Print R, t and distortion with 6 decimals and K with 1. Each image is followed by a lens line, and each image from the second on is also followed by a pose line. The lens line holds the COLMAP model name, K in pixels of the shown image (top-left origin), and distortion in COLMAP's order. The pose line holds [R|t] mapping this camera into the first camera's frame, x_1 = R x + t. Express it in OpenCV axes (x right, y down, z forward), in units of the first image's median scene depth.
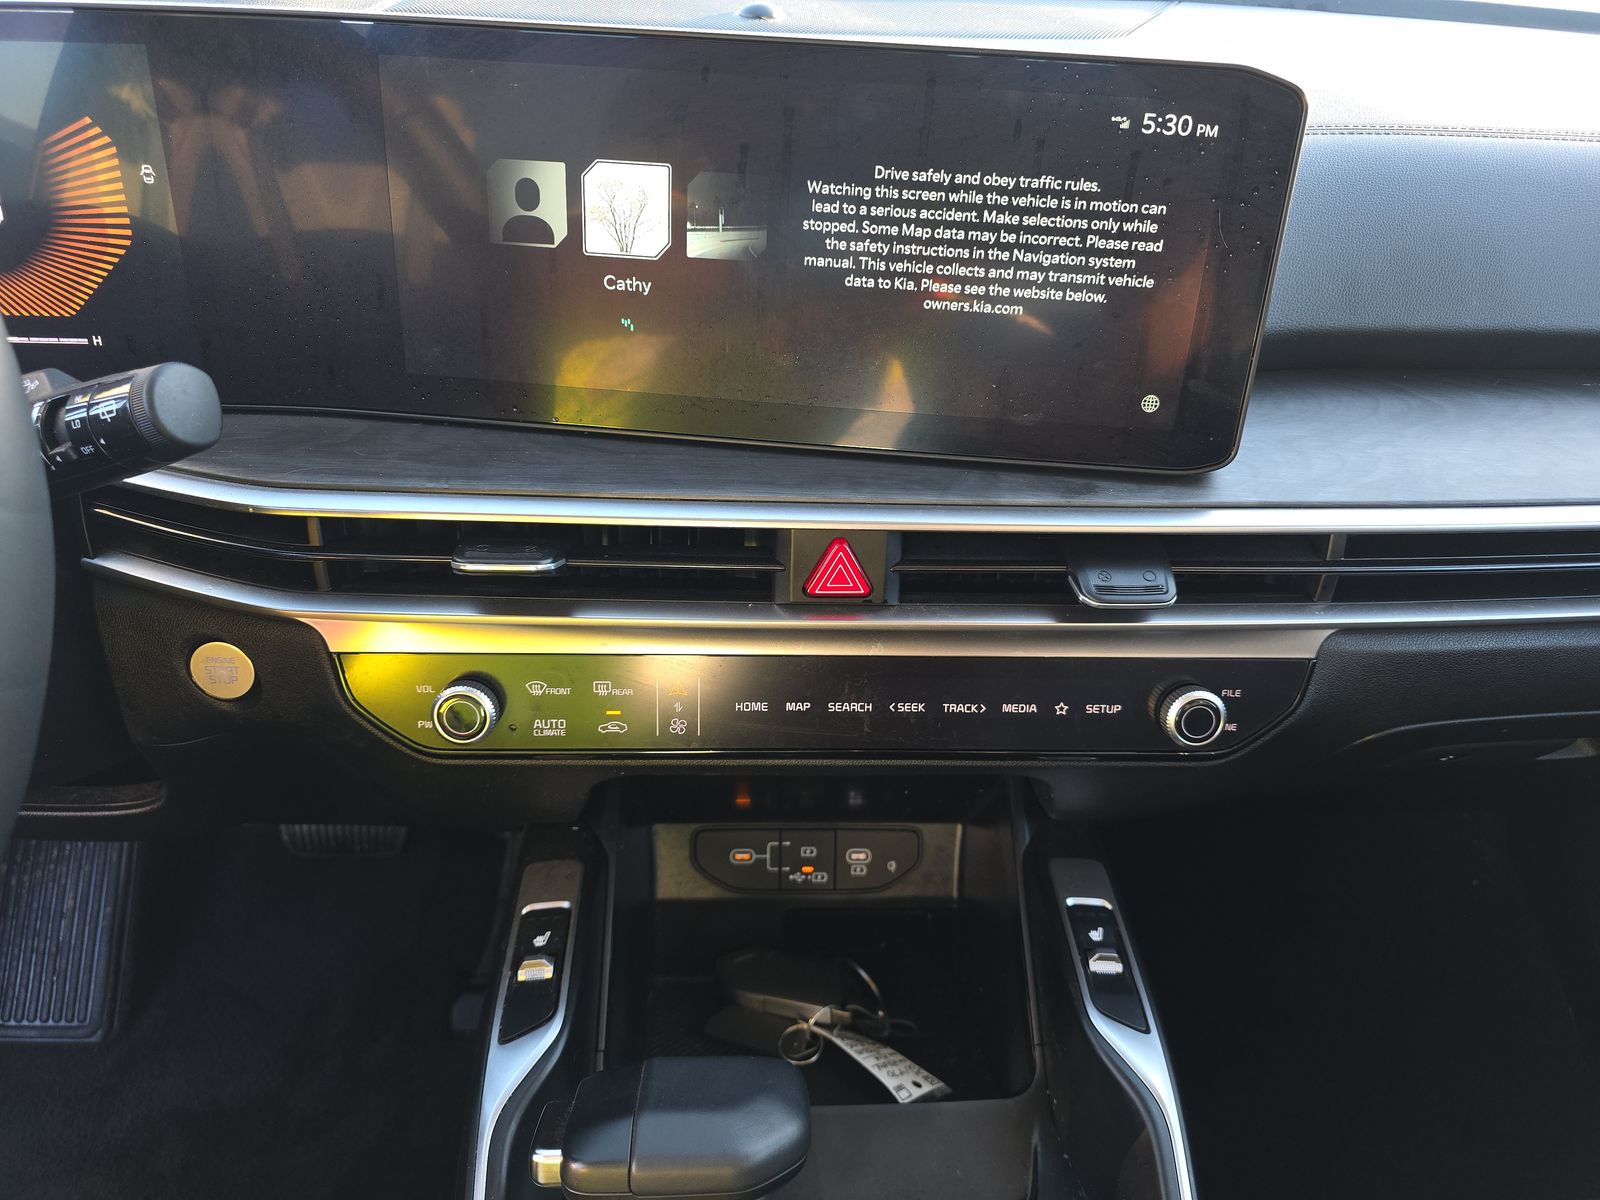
lens RADIAL K [[1046.8, 0, 805.8], [0, 1046.8, 604.4], [0, 0, 1]] dist [0.002287, -0.018084]
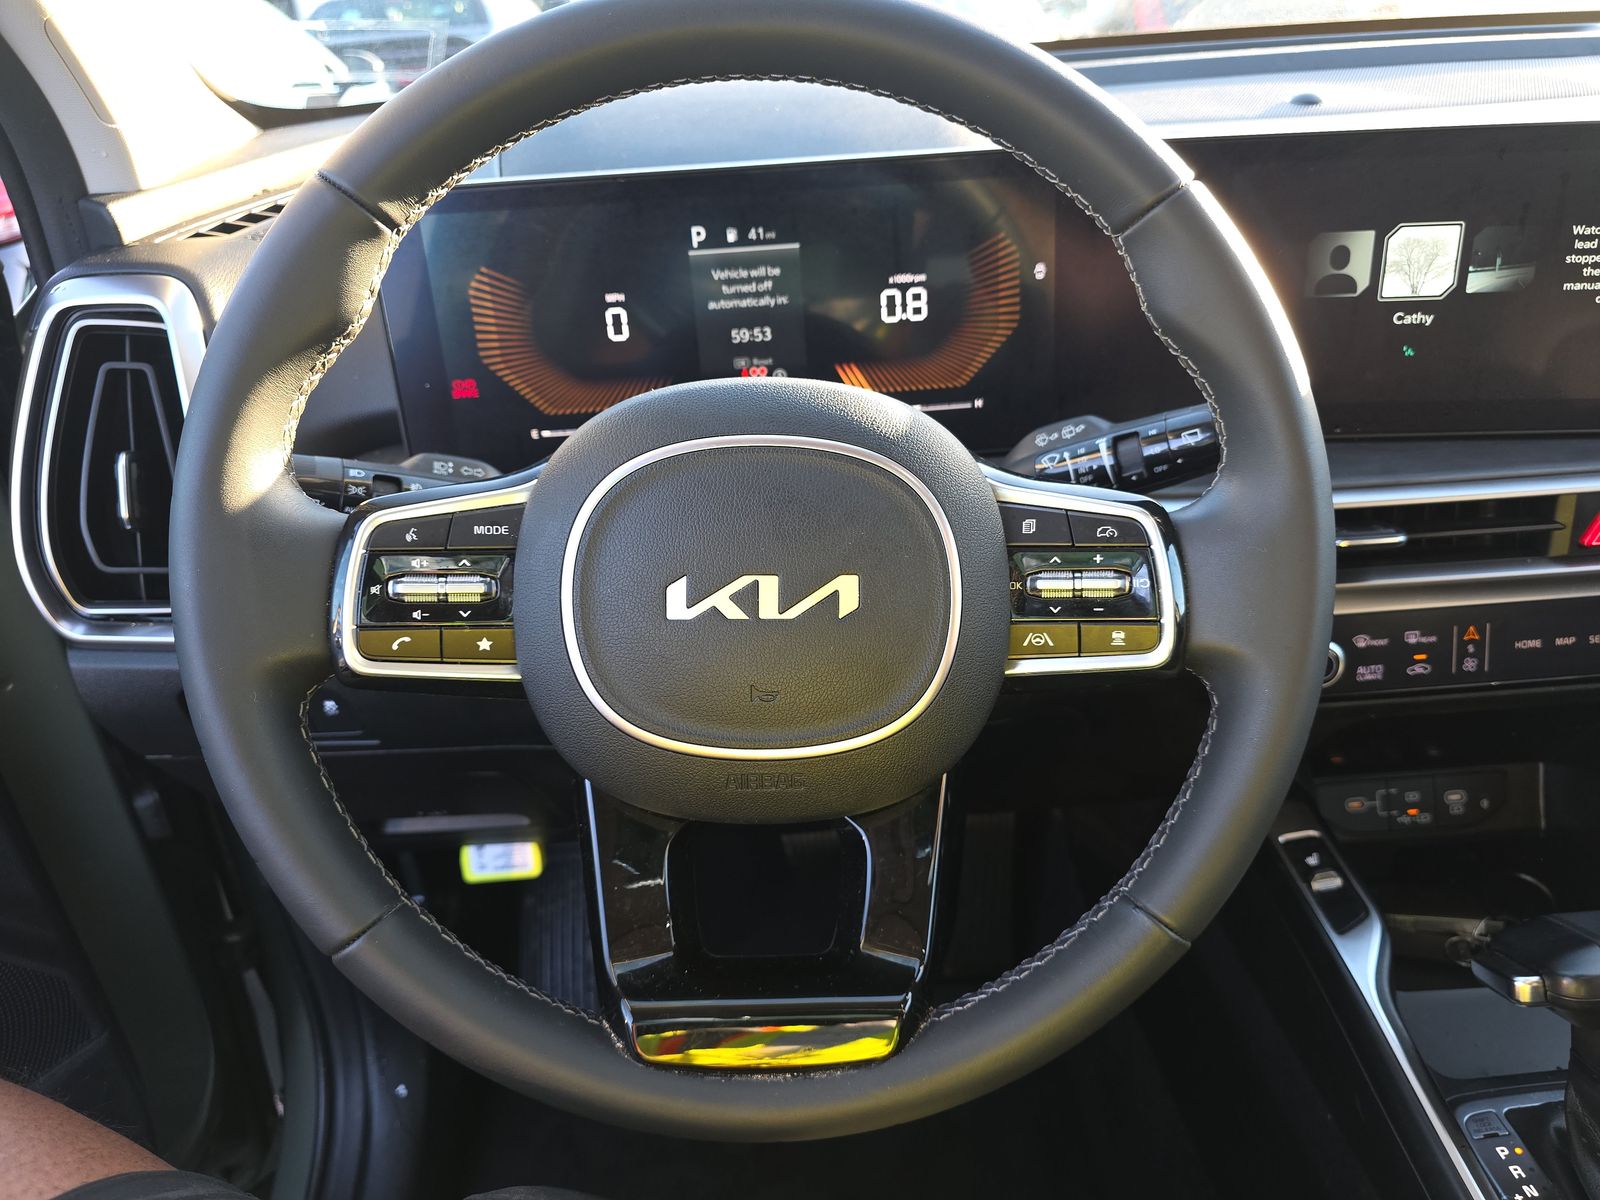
lens RADIAL K [[1046.8, 0, 798.6], [0, 1046.8, 604.4], [0, 0, 1]] dist [0.002287, -0.018084]
pose [[0.994391, -0.085319, -0.062510, -0.877595], [0.081862, 0.995074, -0.055914, 0.052396], [0.066972, 0.050483, 0.996477, -0.308959]]
